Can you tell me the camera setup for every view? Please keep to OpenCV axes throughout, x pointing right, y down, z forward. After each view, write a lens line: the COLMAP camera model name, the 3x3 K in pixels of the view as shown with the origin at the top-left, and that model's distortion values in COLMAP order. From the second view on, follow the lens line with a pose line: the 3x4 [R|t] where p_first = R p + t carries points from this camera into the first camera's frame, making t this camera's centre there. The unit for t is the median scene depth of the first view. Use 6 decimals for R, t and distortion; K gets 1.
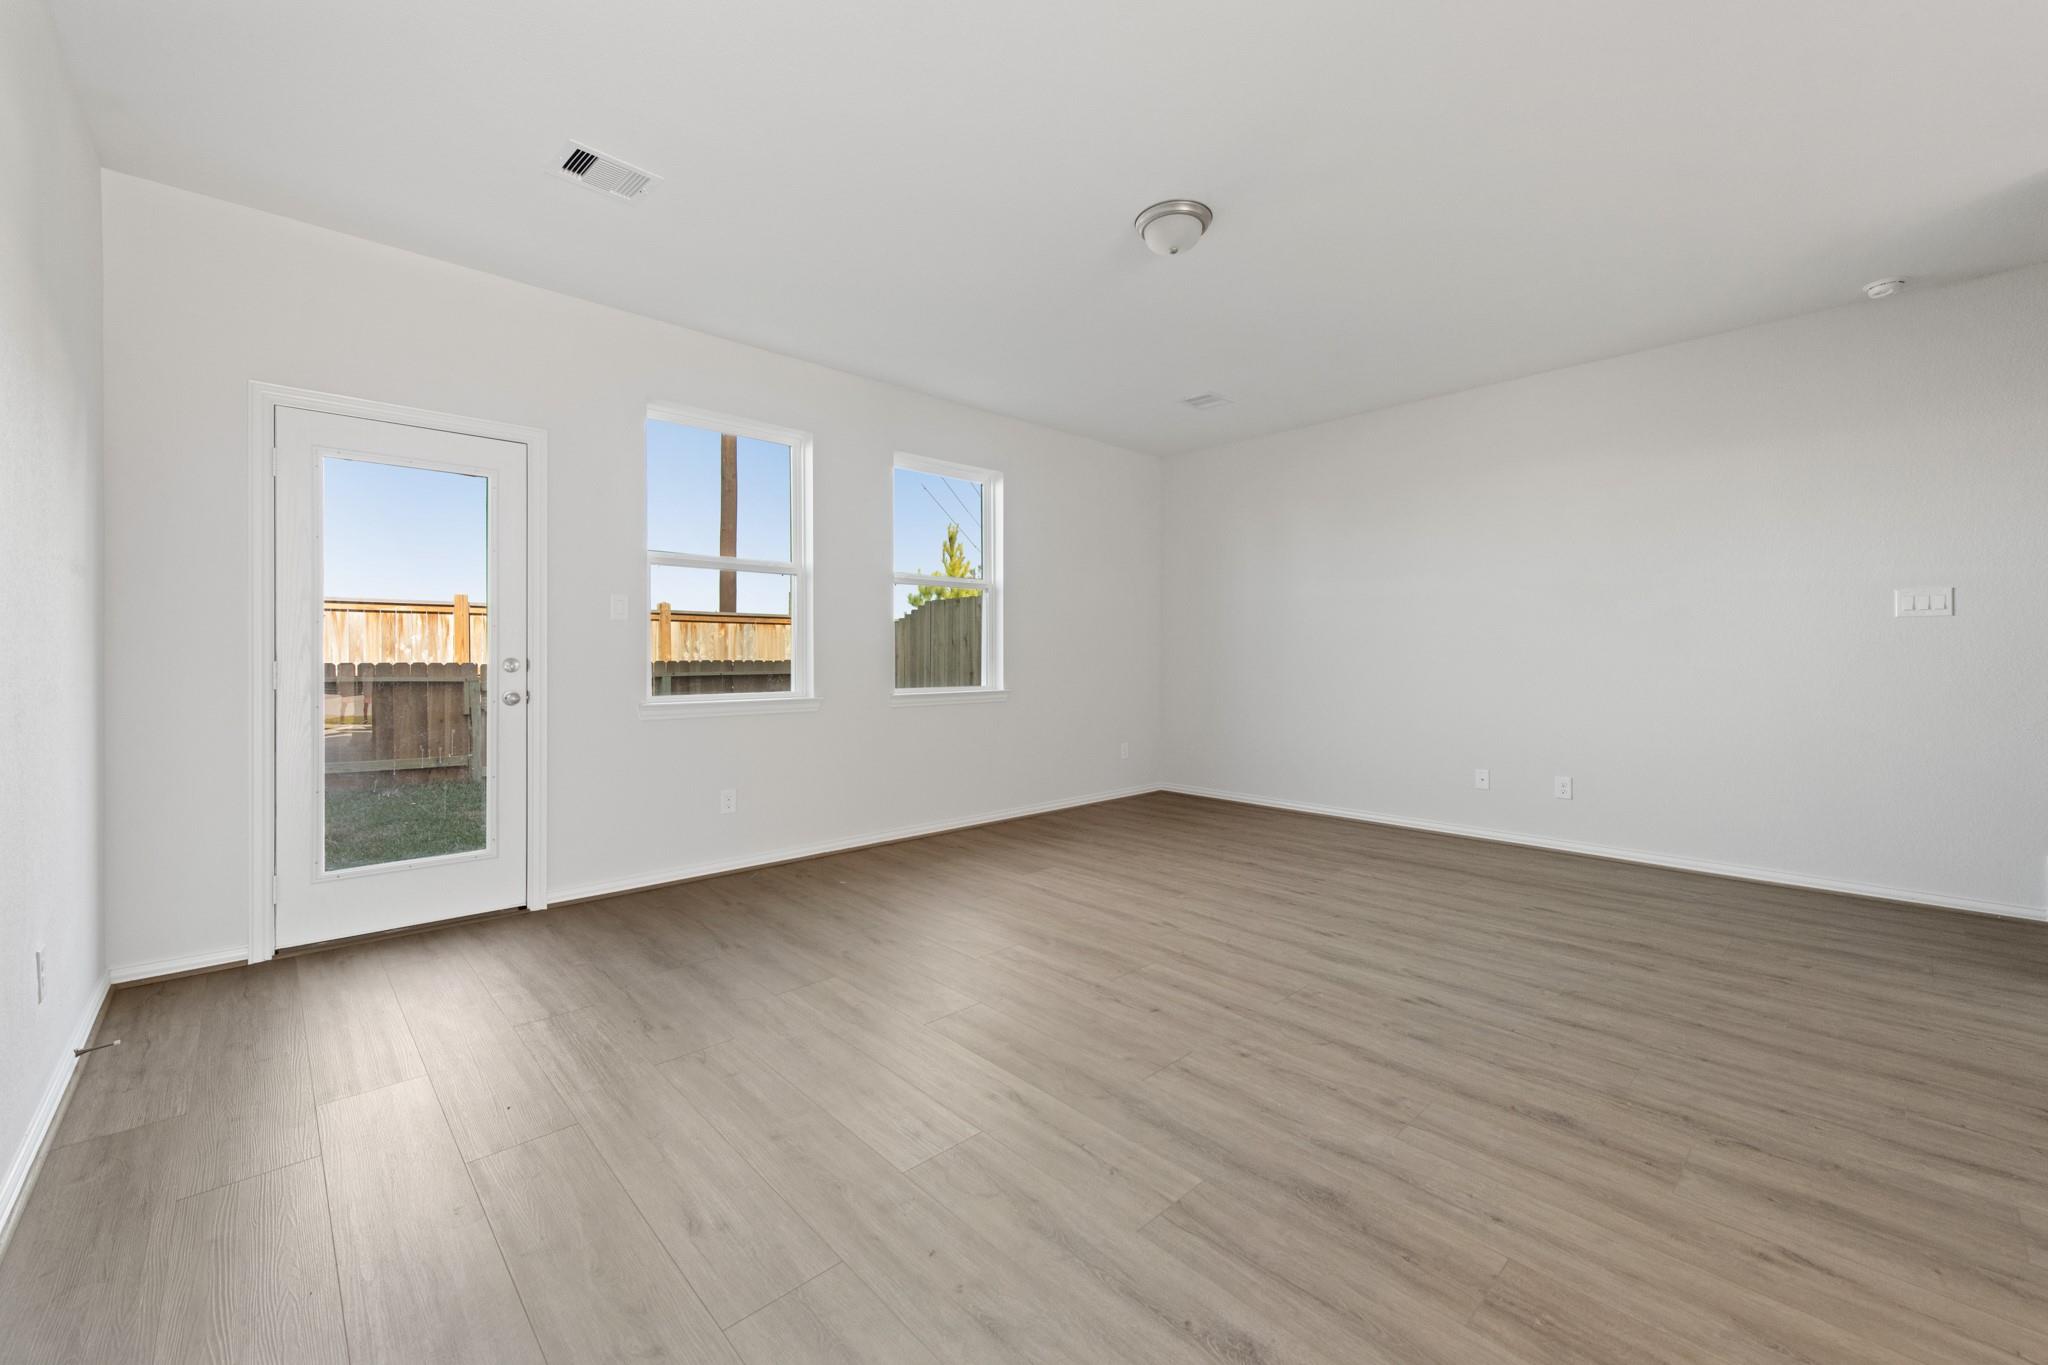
lens RADIAL K [[813.0, 0, 1027.0], [0, 813.0, 656.3], [0, 0, 1]] dist [-0.001688, -0.000179]
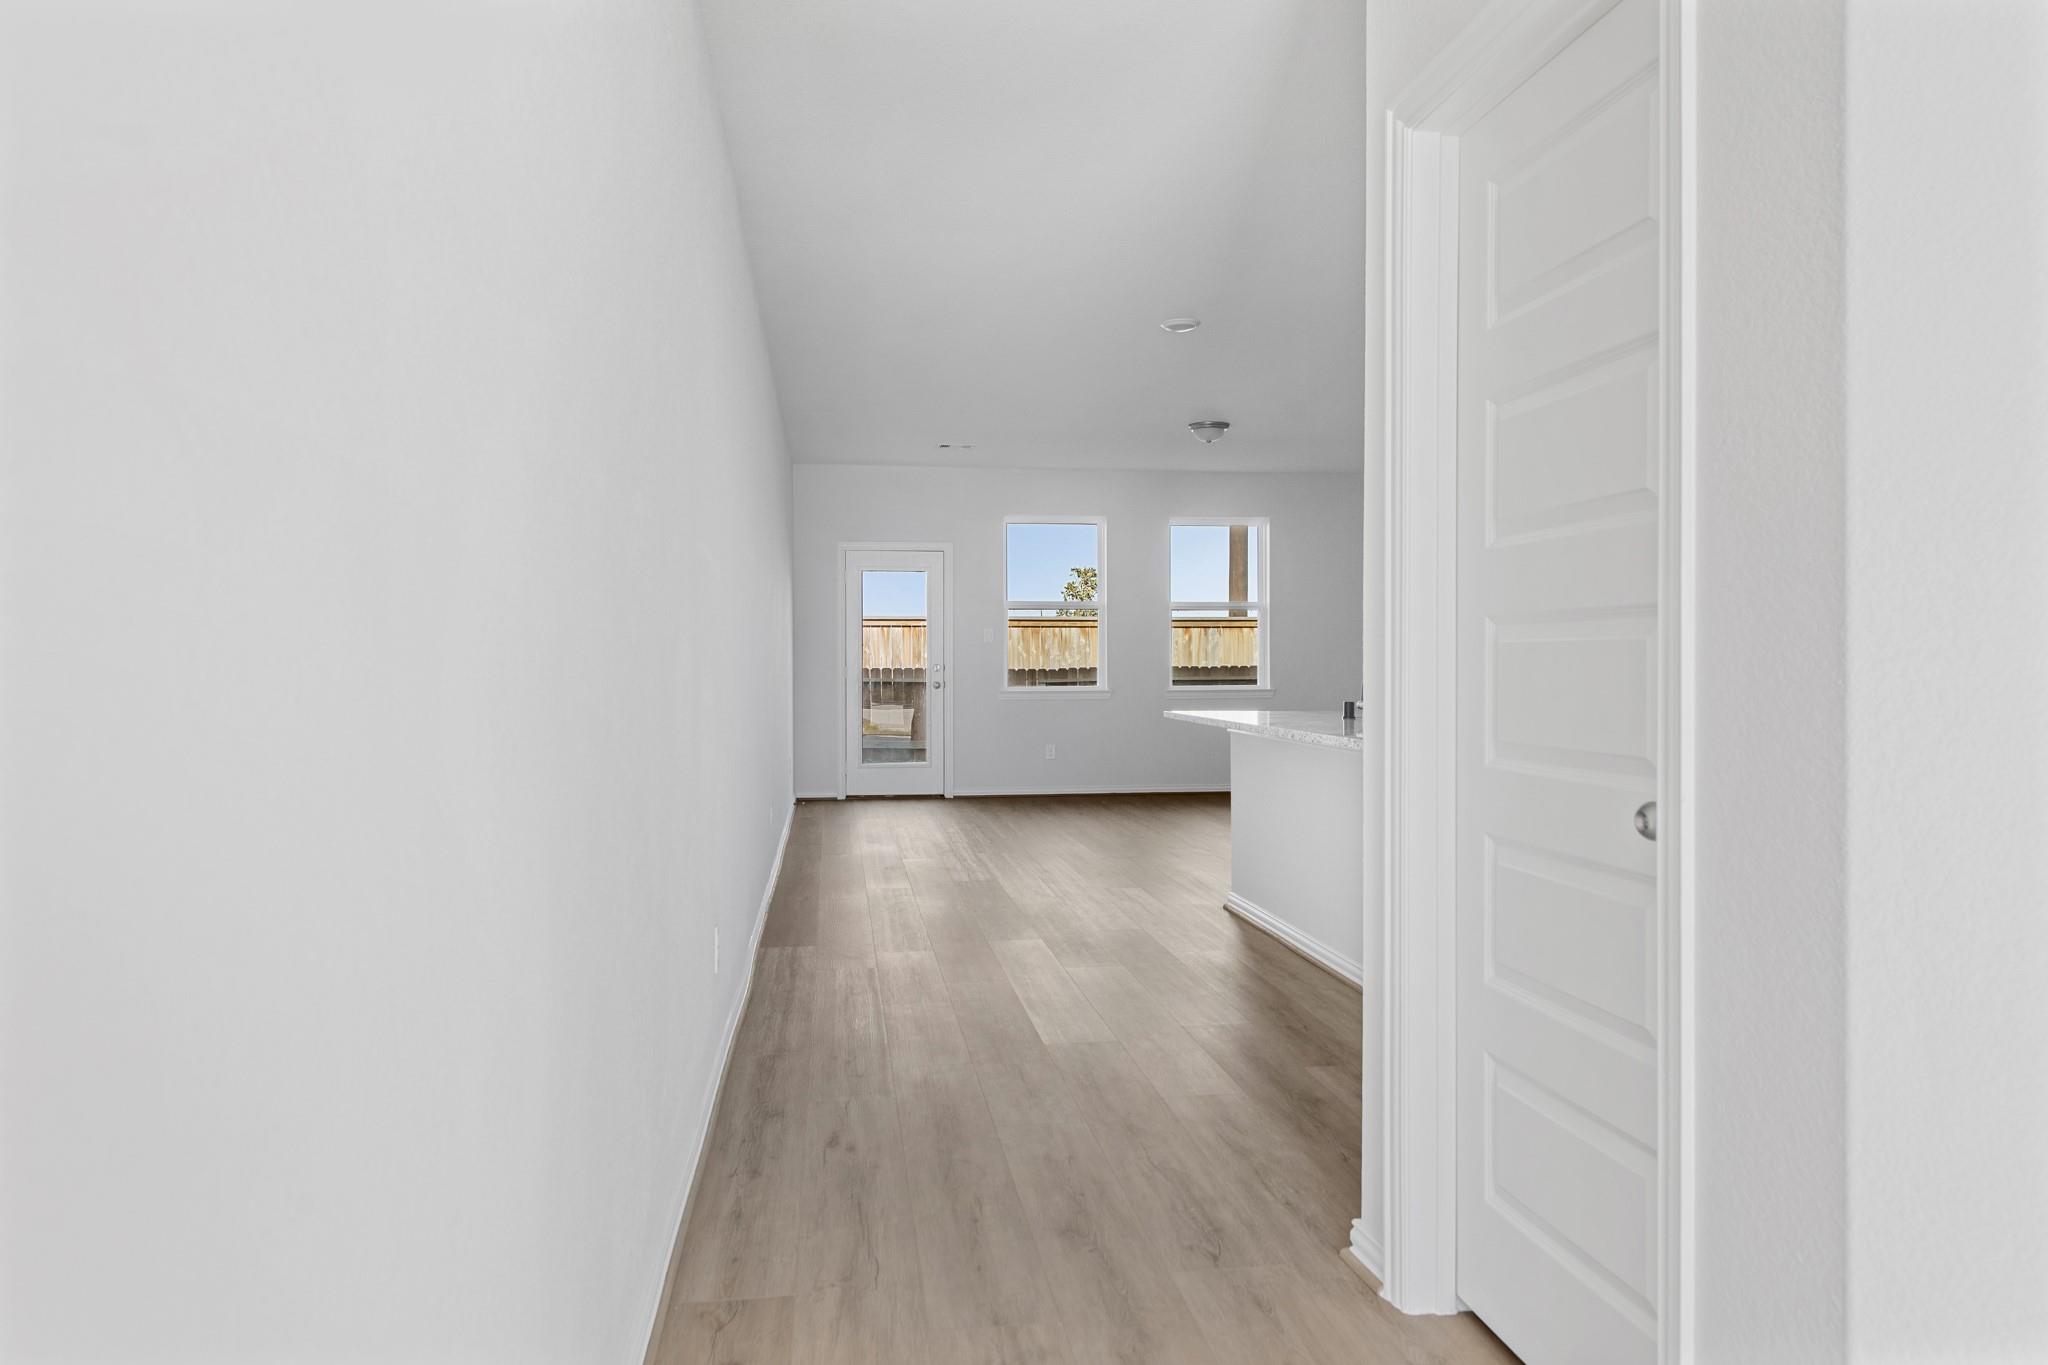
lens RADIAL K [[1412.2, 0, 1024.0], [0, 1412.2, 682.5], [0, 0, 1]] dist [-0.000142, -0.000017]
pose [[0.810808, 0.012603, -0.585176, 0.616776], [-0.003136, 0.999847, 0.017190, -0.005018], [0.585304, -0.012103, 0.810724, -0.658213]]
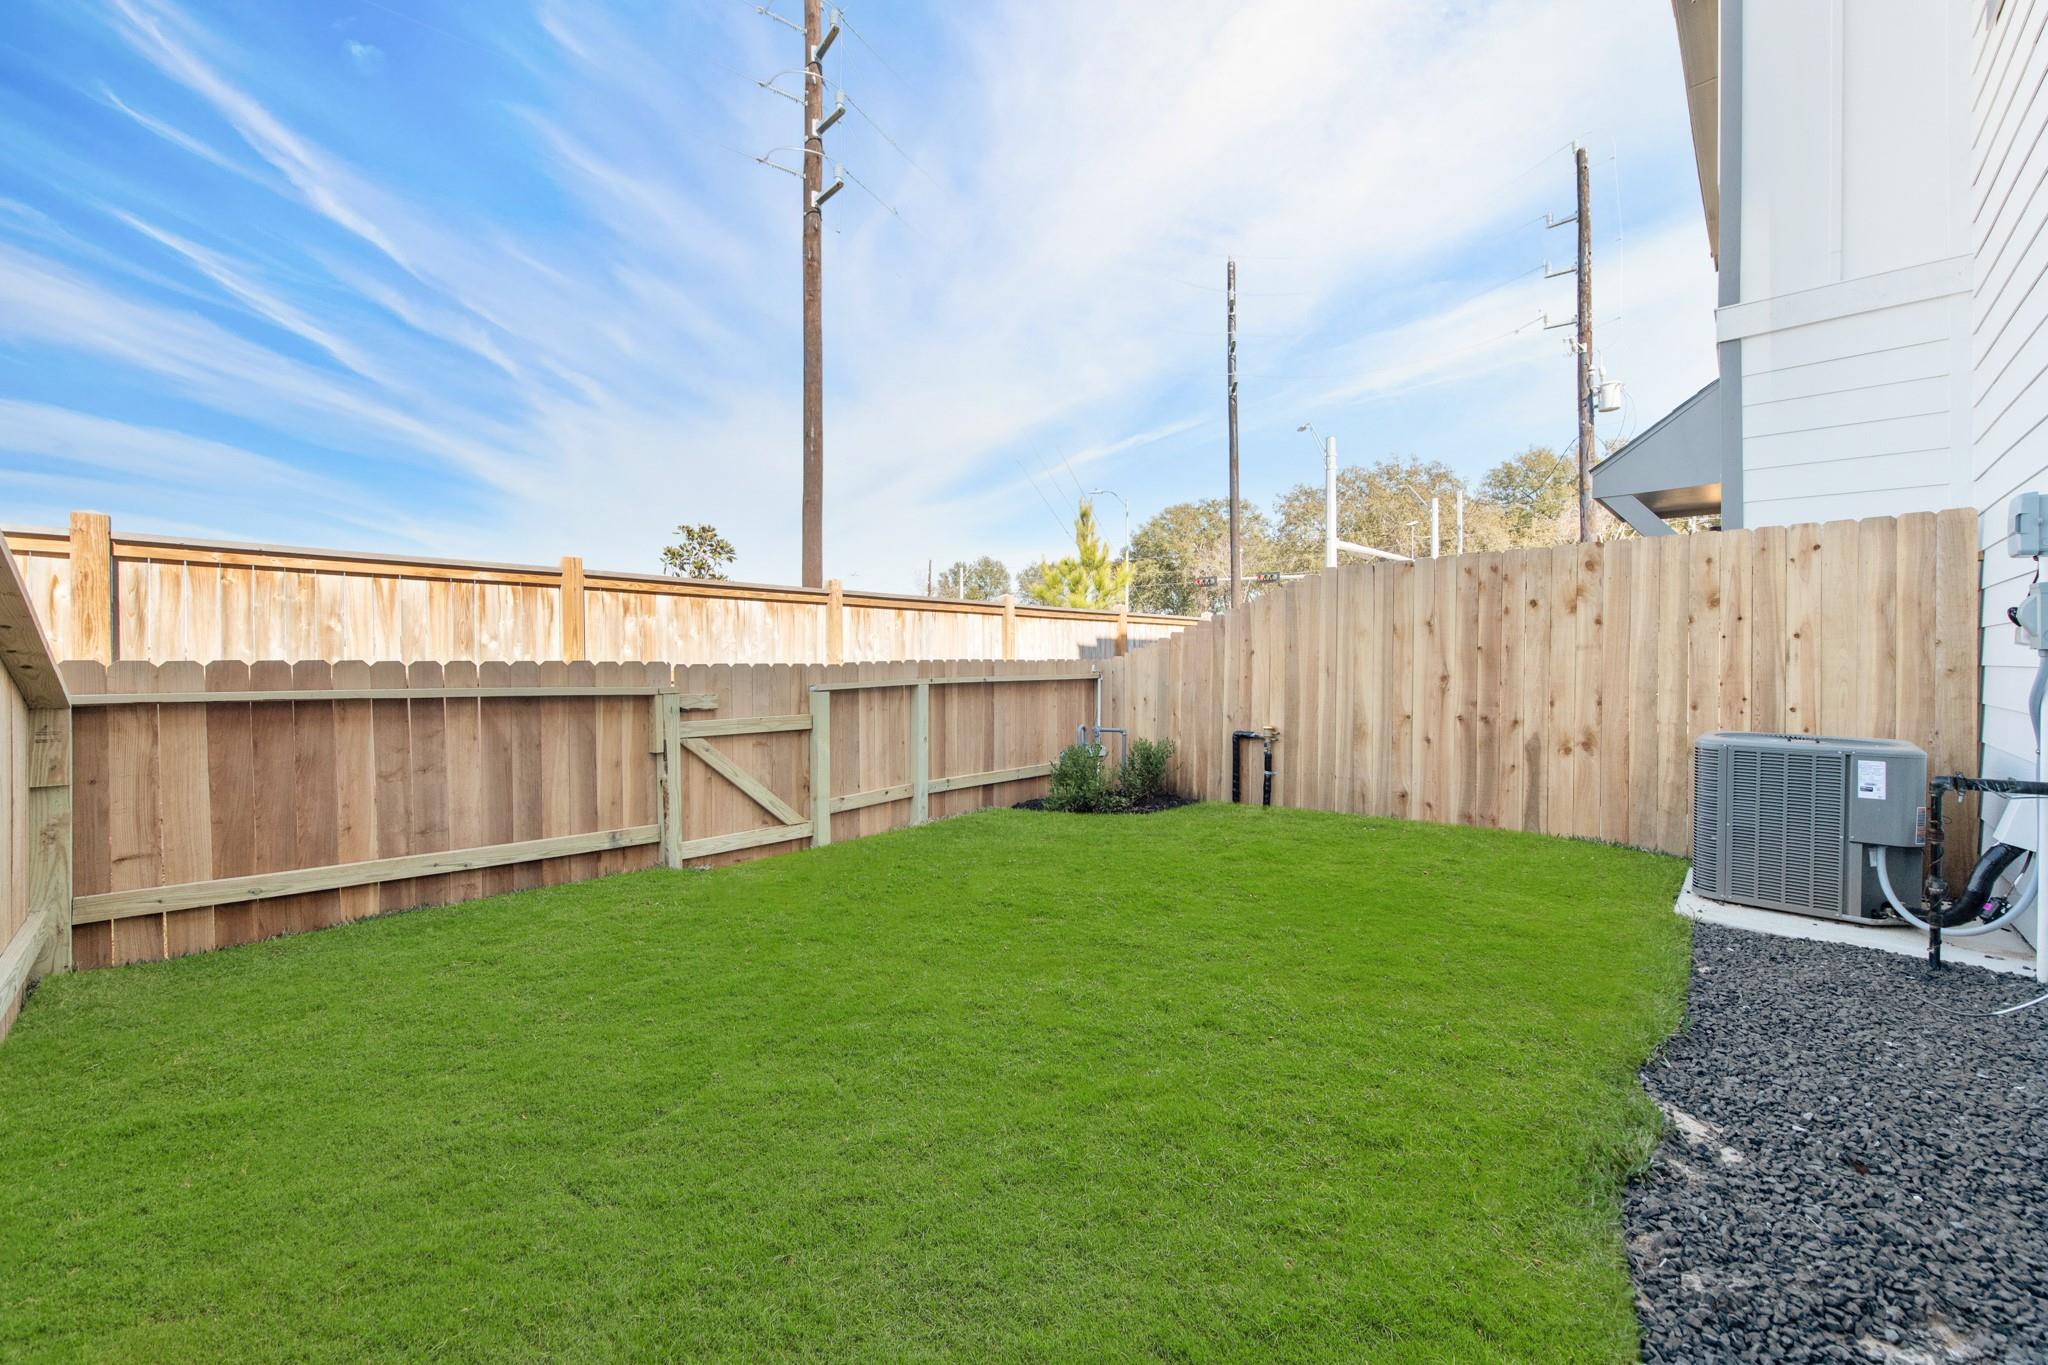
lens RADIAL K [[813.0, 0, 1027.0], [0, 813.0, 656.3], [0, 0, 1]] dist [-0.001688, -0.000179]
pose [[0.997669, -0.001457, 0.068230, -0.415781], [0.002025, 0.999964, -0.008261, 0.009042], [-0.068215, 0.008380, 0.997635, 0.367698]]
